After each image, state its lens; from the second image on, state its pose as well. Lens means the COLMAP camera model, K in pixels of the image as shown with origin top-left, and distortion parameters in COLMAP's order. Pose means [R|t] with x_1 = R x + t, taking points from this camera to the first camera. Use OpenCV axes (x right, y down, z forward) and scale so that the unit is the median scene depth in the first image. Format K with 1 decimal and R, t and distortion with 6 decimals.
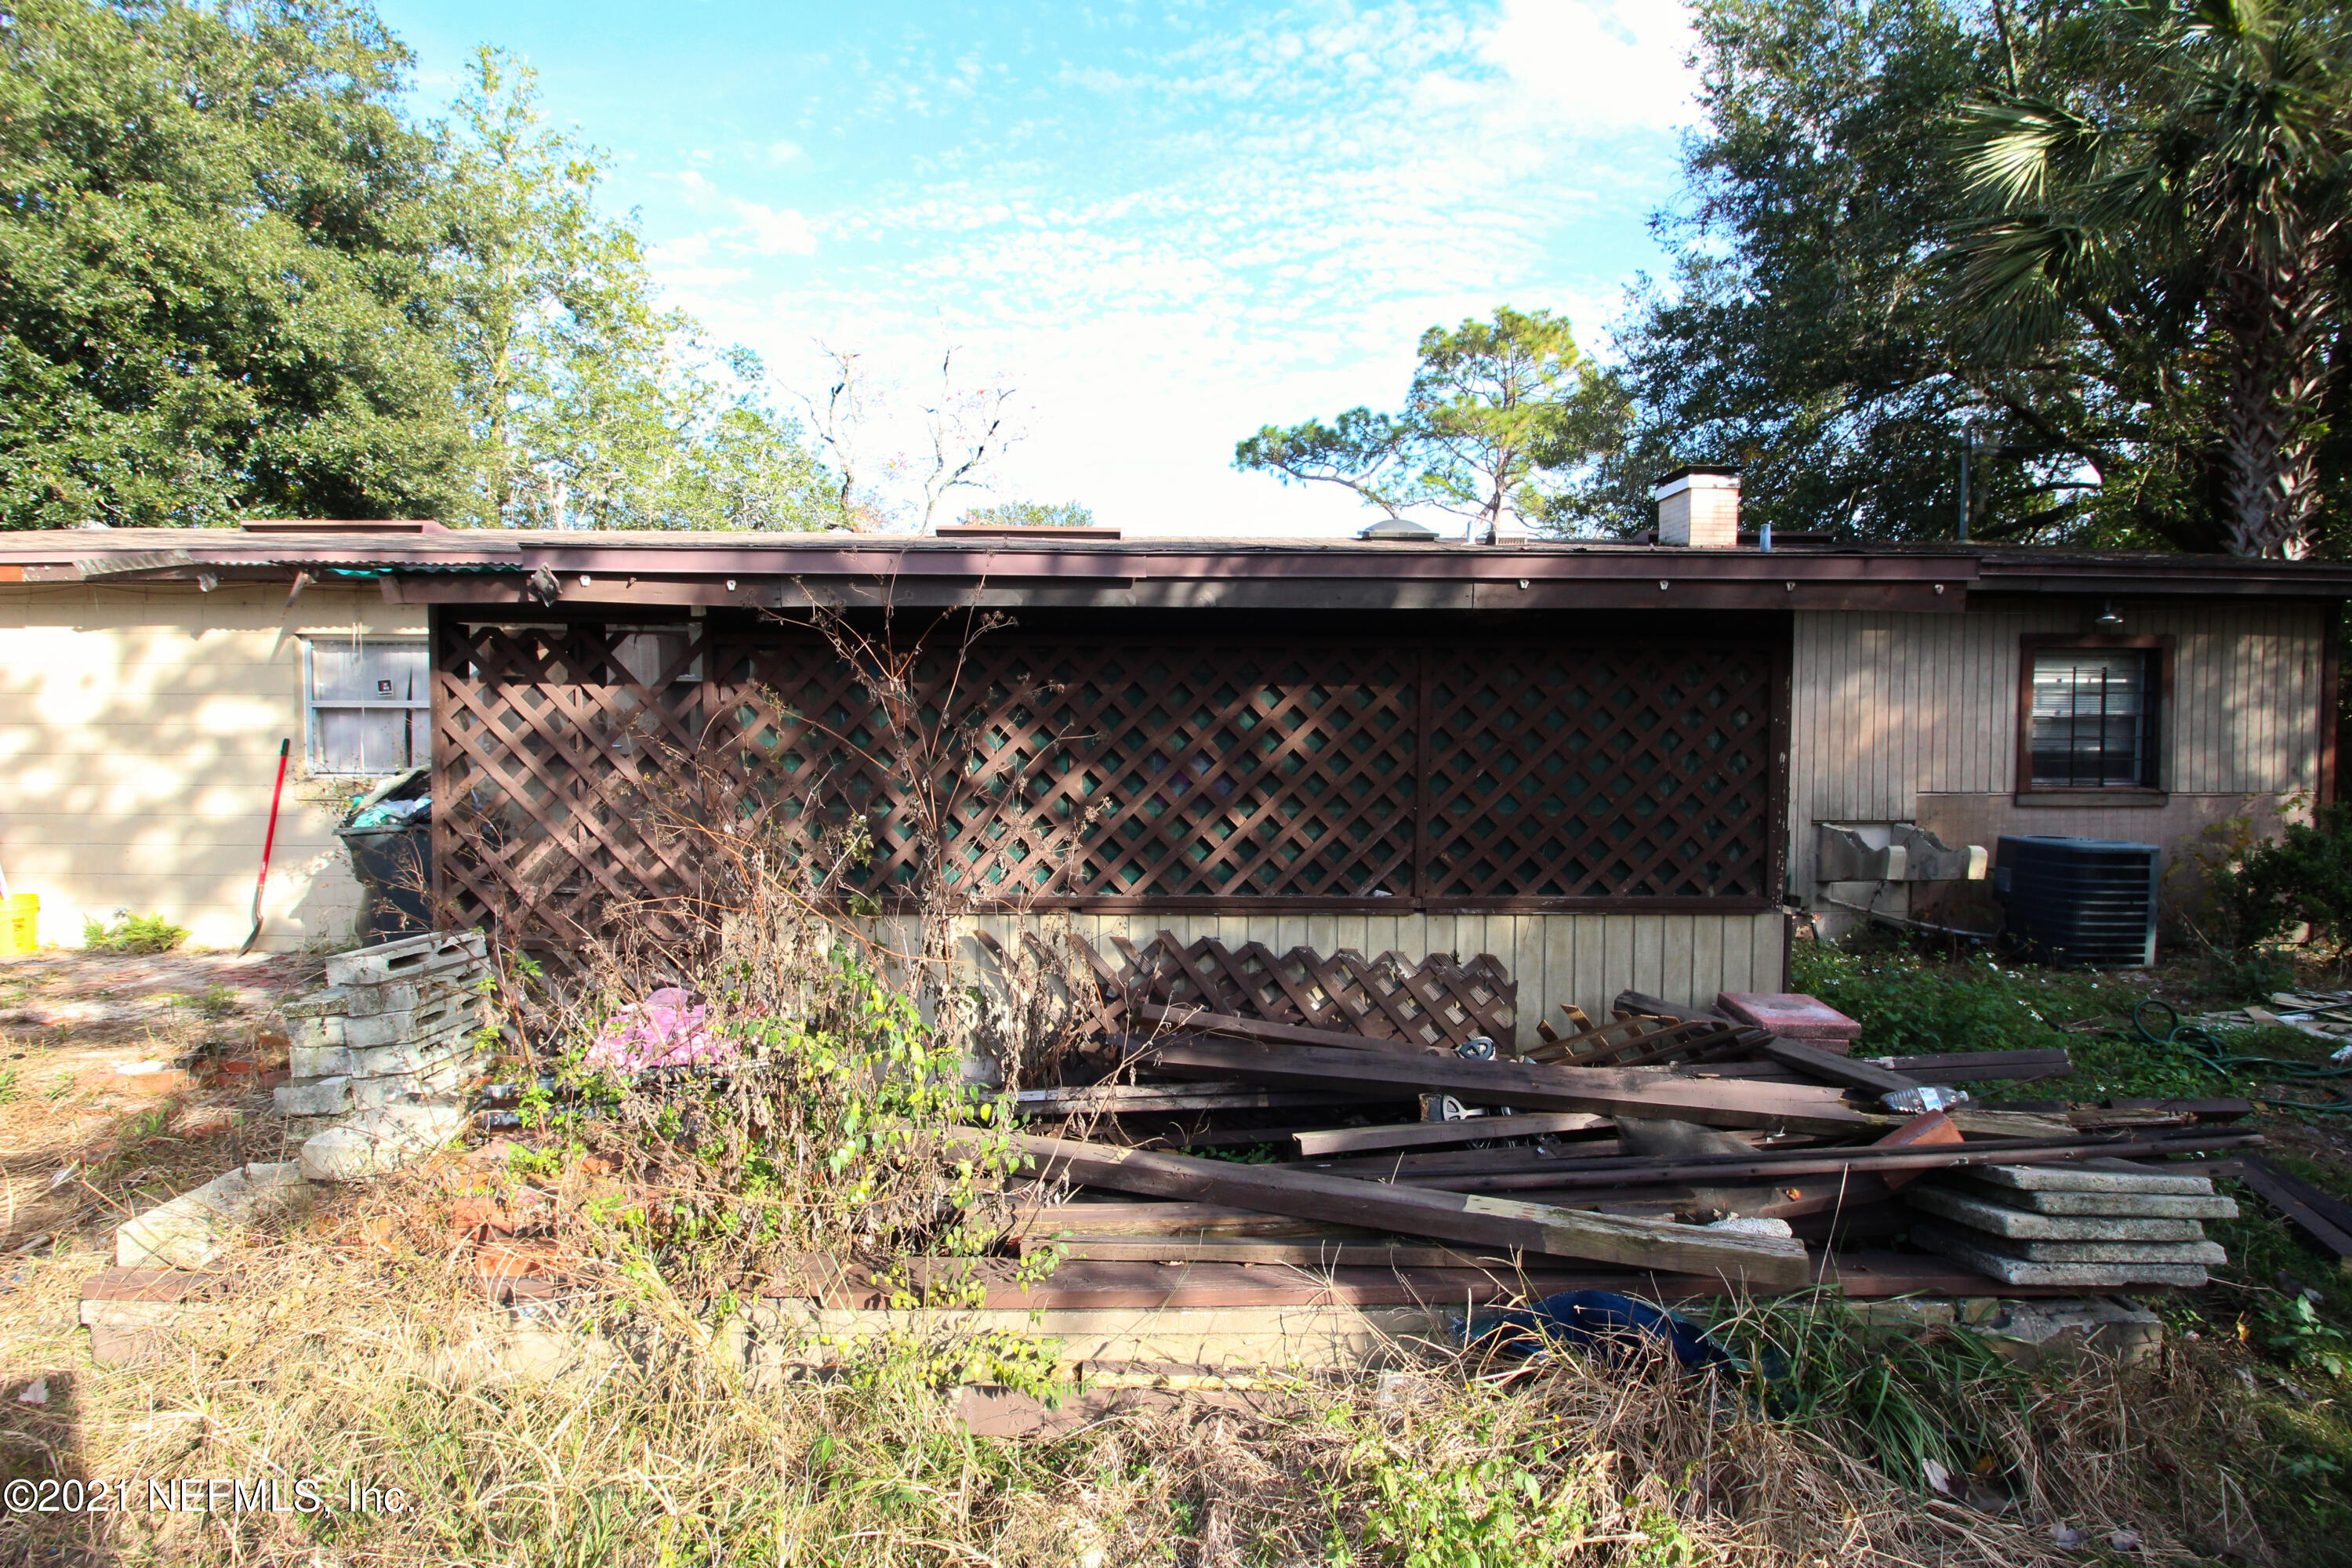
lens RADIAL K [[1101.2, 0, 1168.7], [0, 1101.2, 768.2], [0, 0, 1]] dist [-0.001861, -0.010082]
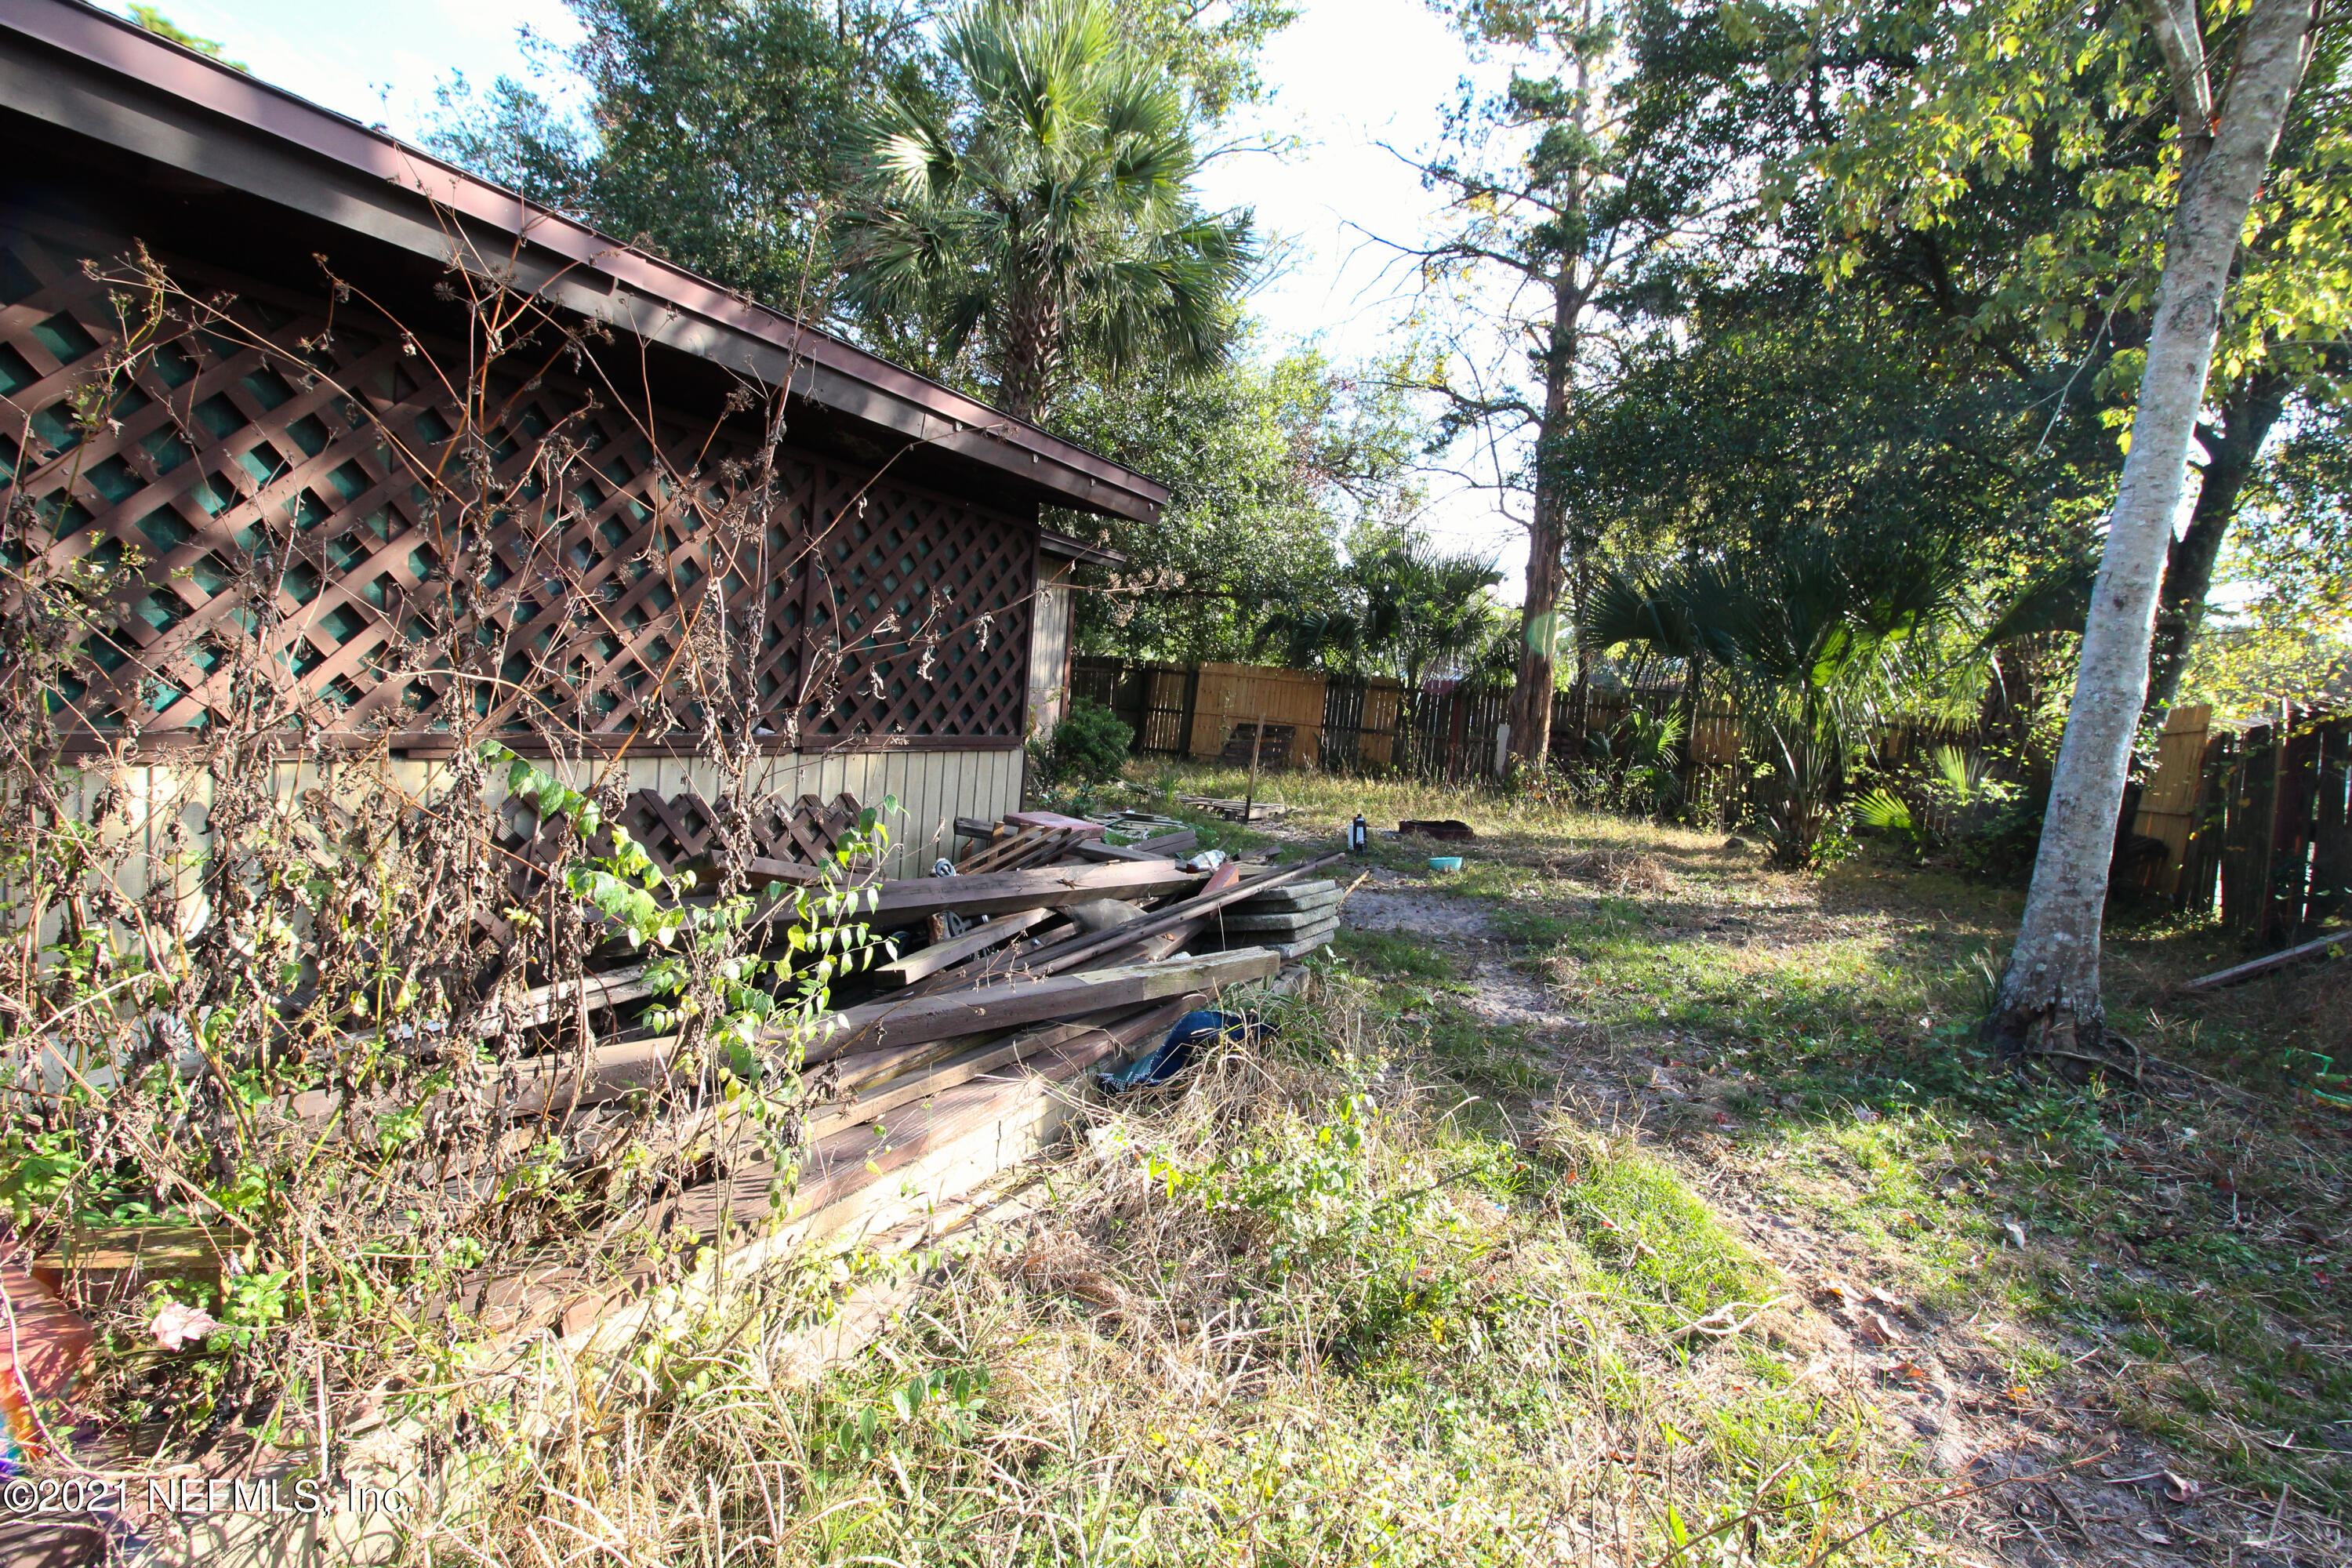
lens RADIAL K [[1101.2, 0, 1170.4], [0, 1101.2, 795.7], [0, 0, 1]] dist [-0.001861, -0.010082]
pose [[0.456669, -0.044919, 0.888502, -0.463444], [-0.052209, 0.995650, 0.077170, 0.078671], [-0.888104, -0.081630, 0.452337, 0.288877]]
